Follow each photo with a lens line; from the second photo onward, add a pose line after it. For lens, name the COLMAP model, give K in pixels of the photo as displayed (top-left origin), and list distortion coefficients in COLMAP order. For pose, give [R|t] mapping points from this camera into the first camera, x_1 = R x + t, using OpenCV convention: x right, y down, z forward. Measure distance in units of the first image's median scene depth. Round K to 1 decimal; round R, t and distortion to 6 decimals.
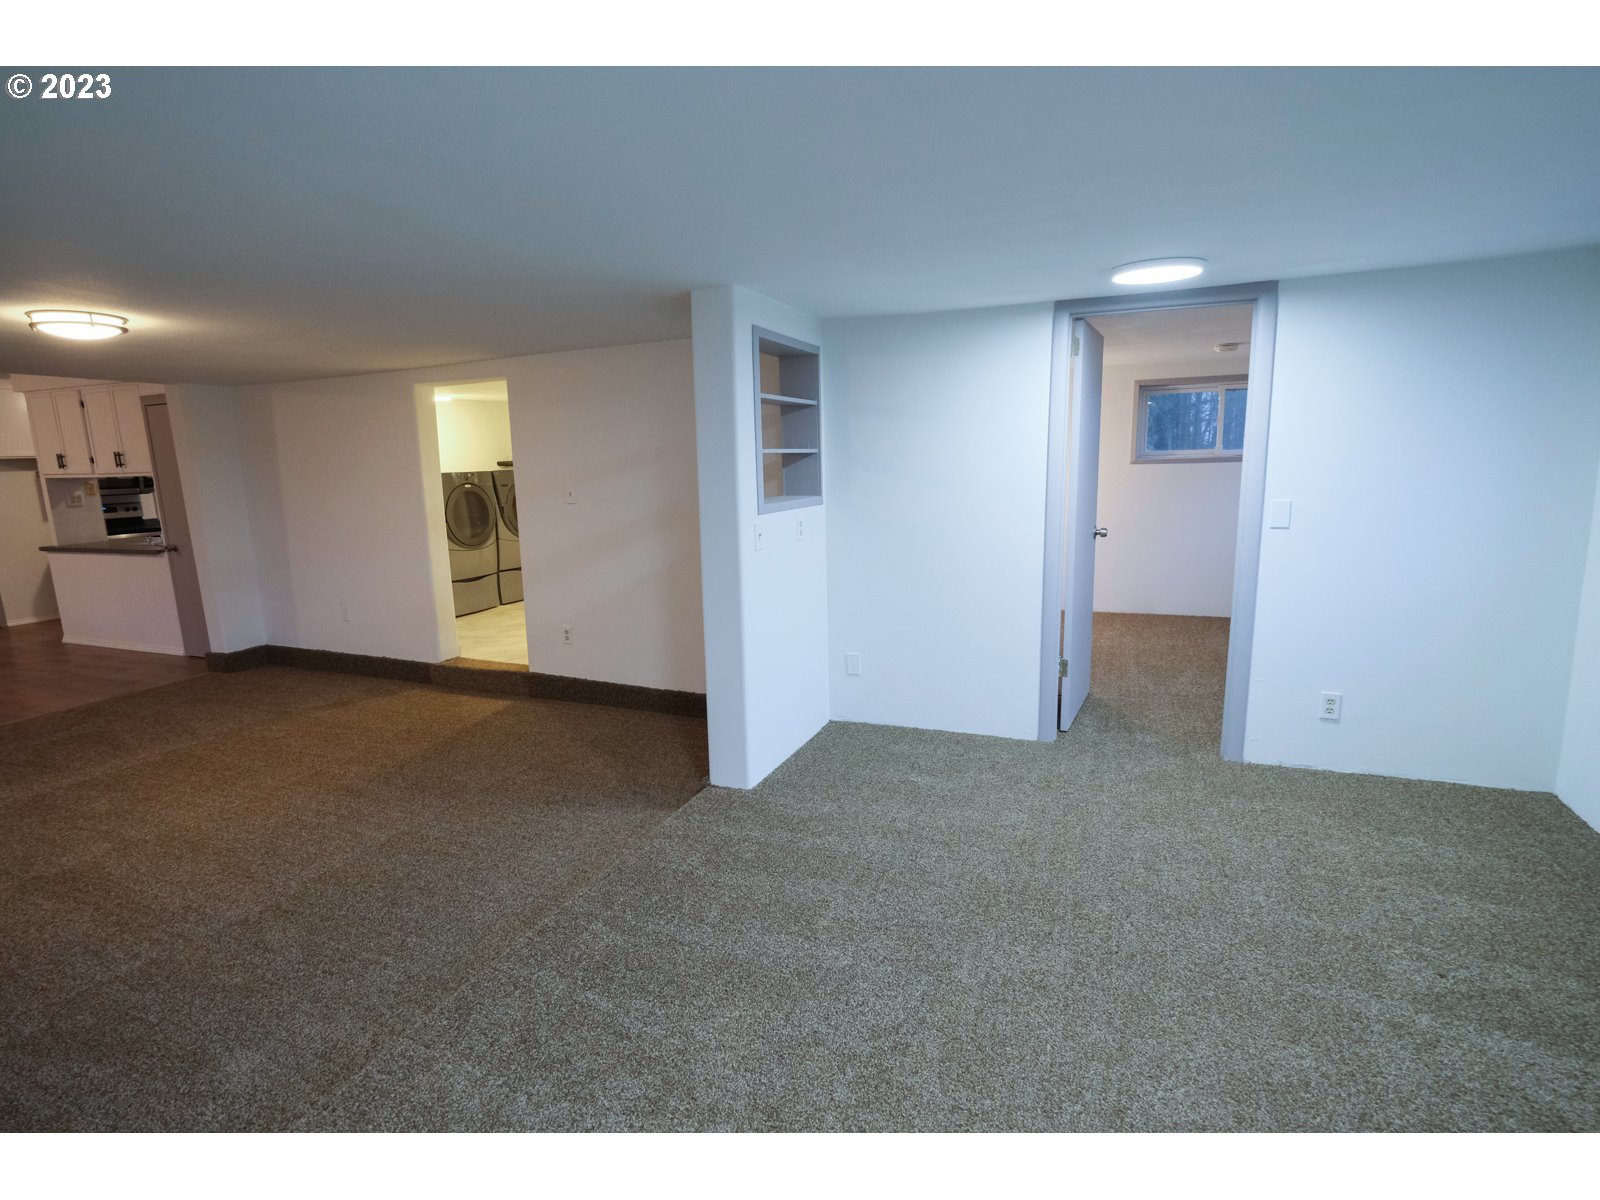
lens RADIAL K [[773.2, 0, 830.1], [0, 773.2, 597.8], [0, 0, 1]] dist [-0.011413, 0.000623]
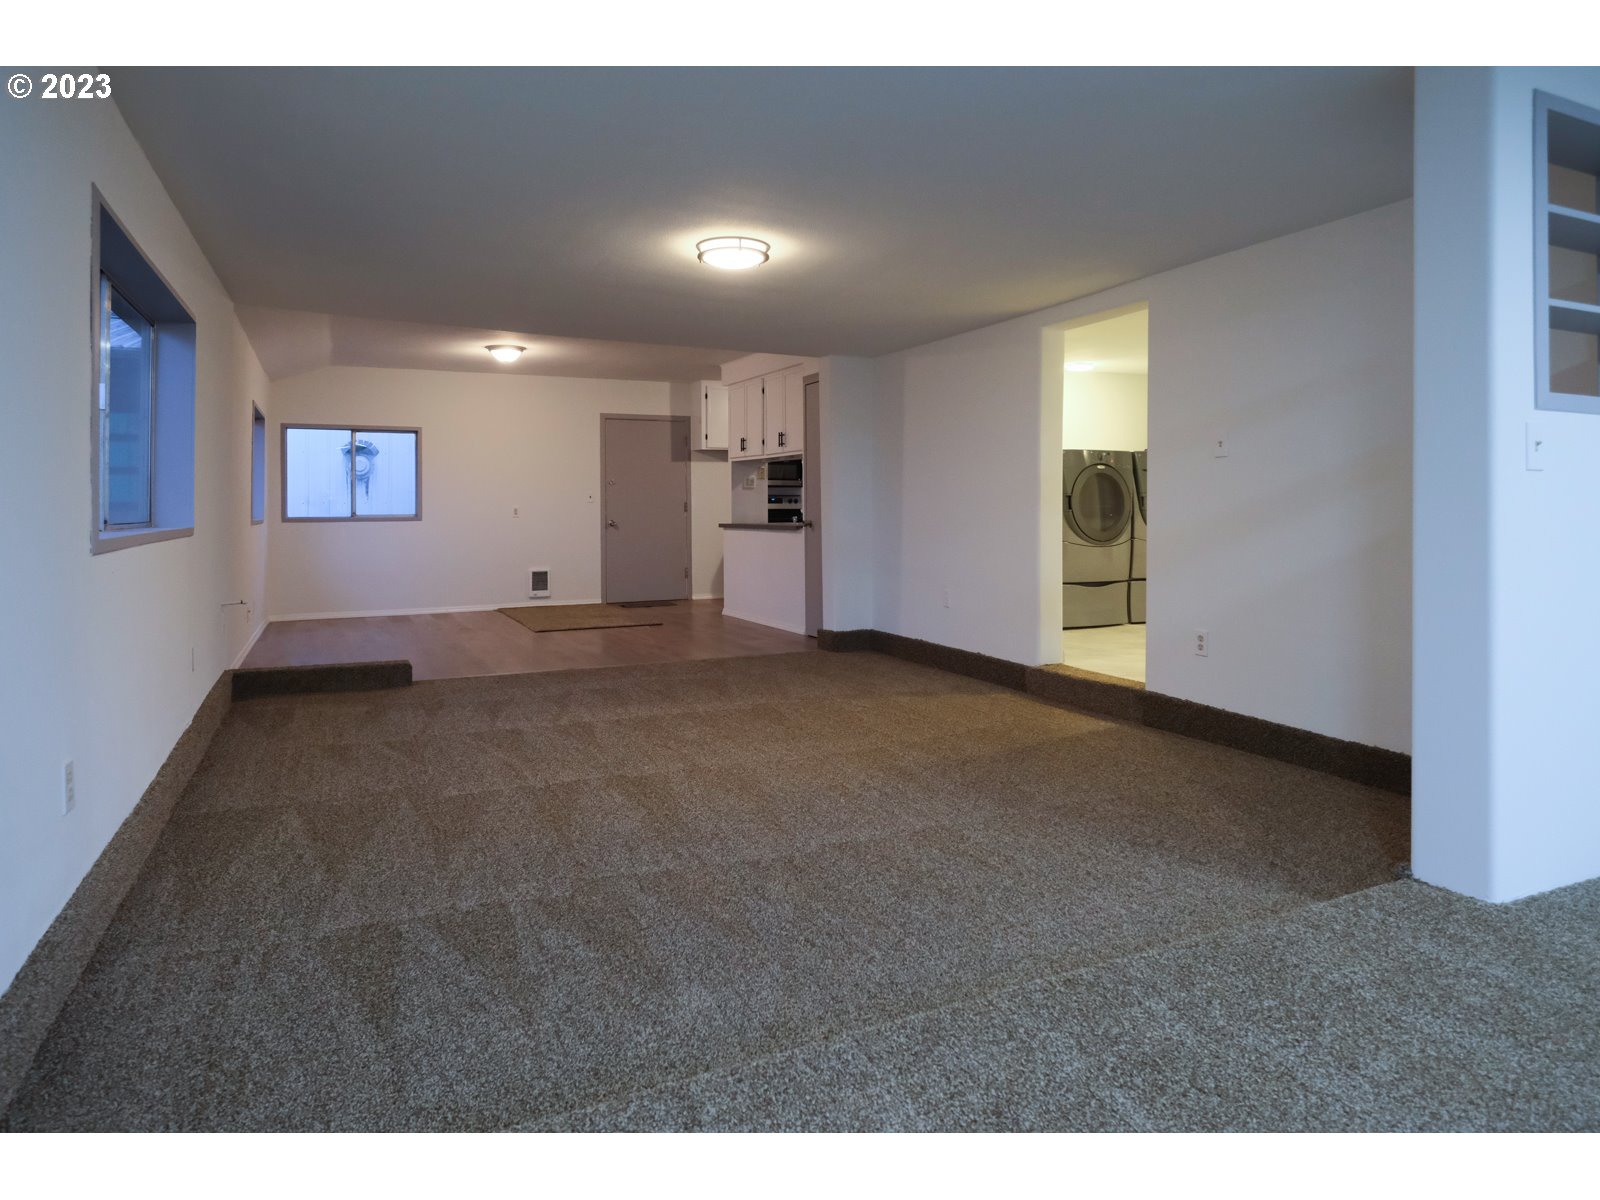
lens RADIAL K [[994.3, 0, 802.4], [0, 994.3, 503.9], [0, 0, 1]] dist [-0.001419, -0.001186]
pose [[0.731932, 0.012486, -0.681263, 0.008670], [-0.124350, 0.985489, -0.115537, 0.091717], [0.669935, 0.169280, 0.722864, 0.106306]]
